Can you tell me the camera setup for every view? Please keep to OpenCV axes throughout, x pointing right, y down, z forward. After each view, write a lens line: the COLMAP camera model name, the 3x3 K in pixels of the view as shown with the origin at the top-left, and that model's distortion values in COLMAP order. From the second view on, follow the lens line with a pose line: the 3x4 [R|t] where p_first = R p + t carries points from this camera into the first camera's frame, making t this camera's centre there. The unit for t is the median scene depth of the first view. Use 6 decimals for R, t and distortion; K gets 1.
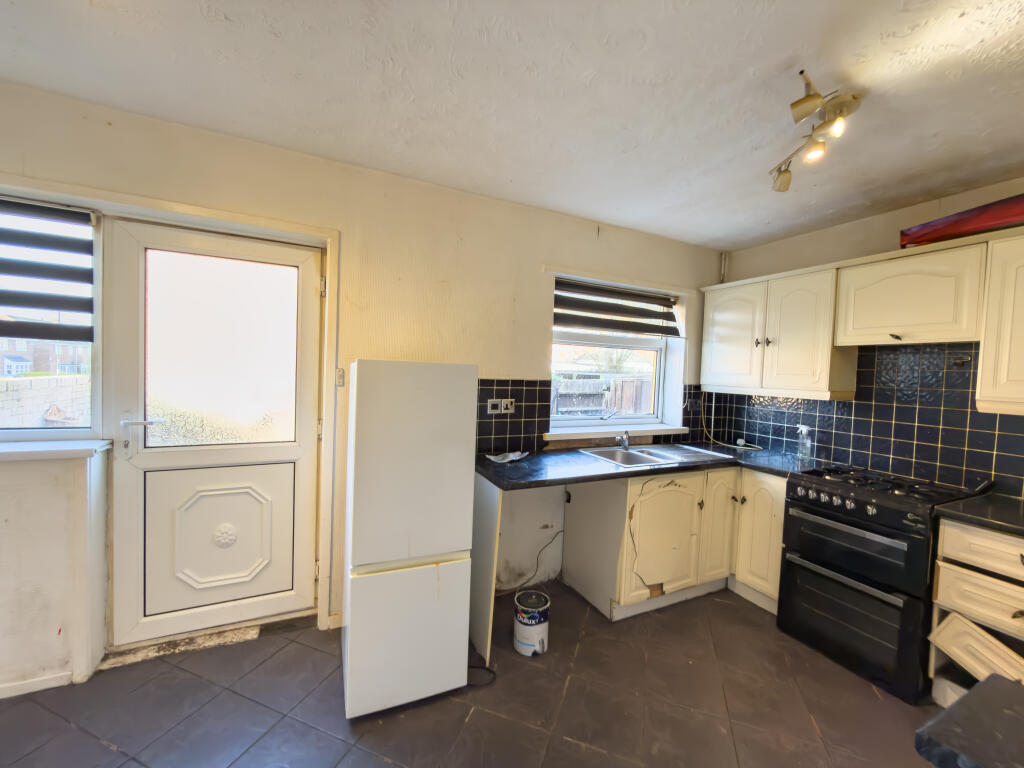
lens RADIAL K [[411.7, 0, 510.9], [0, 411.7, 385.0], [0, 0, 1]] dist [-0.001216, 0.000474]
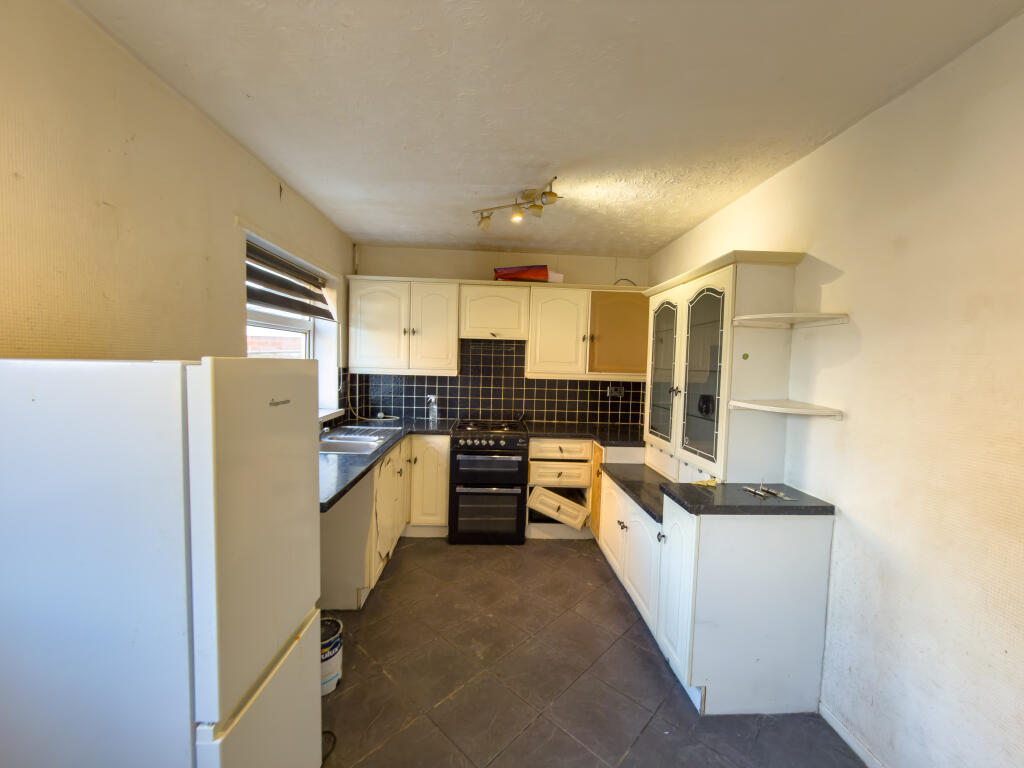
lens RADIAL K [[411.7, 0, 510.4], [0, 411.7, 385.4], [0, 0, 1]] dist [-0.001216, 0.000474]
pose [[0.392029, -0.083118, 0.916190, -0.476066], [0.018800, 0.996426, 0.082353, -0.045542], [-0.919761, -0.015060, 0.392190, 0.271311]]
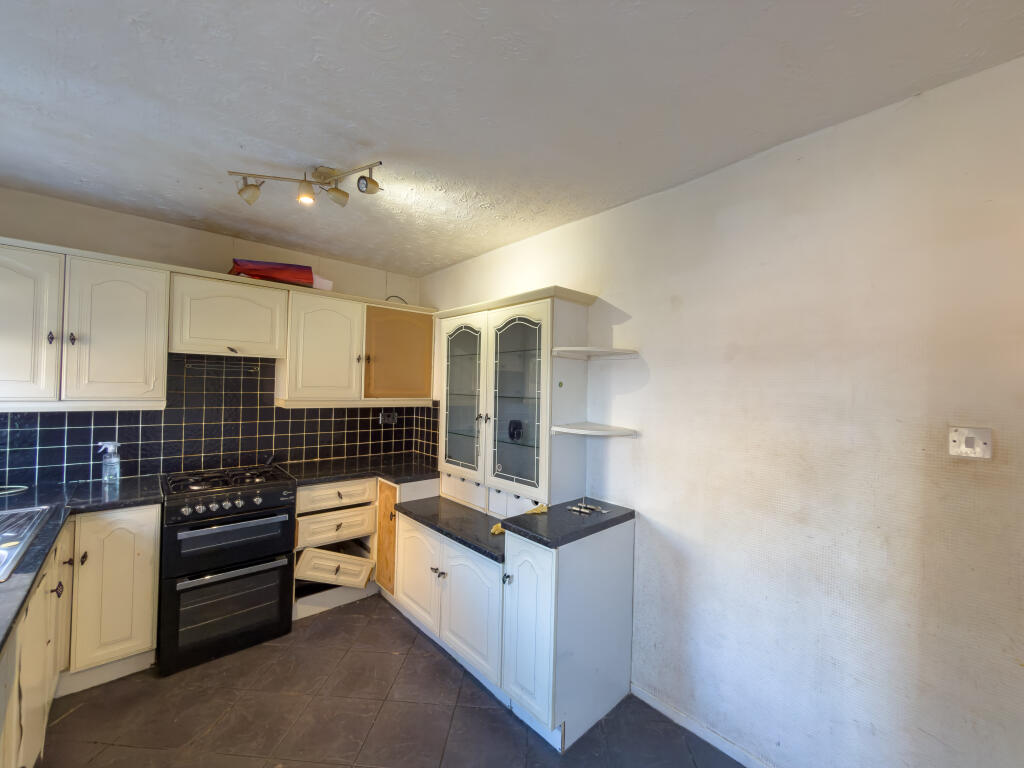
lens RADIAL K [[411.7, 0, 511.4], [0, 411.7, 384.7], [0, 0, 1]] dist [-0.001216, 0.000474]
pose [[-0.279311, -0.042981, 0.959238, -0.355990], [-0.002929, 0.999031, 0.043911, -0.064697], [-0.960196, 0.009455, -0.279166, 0.509853]]
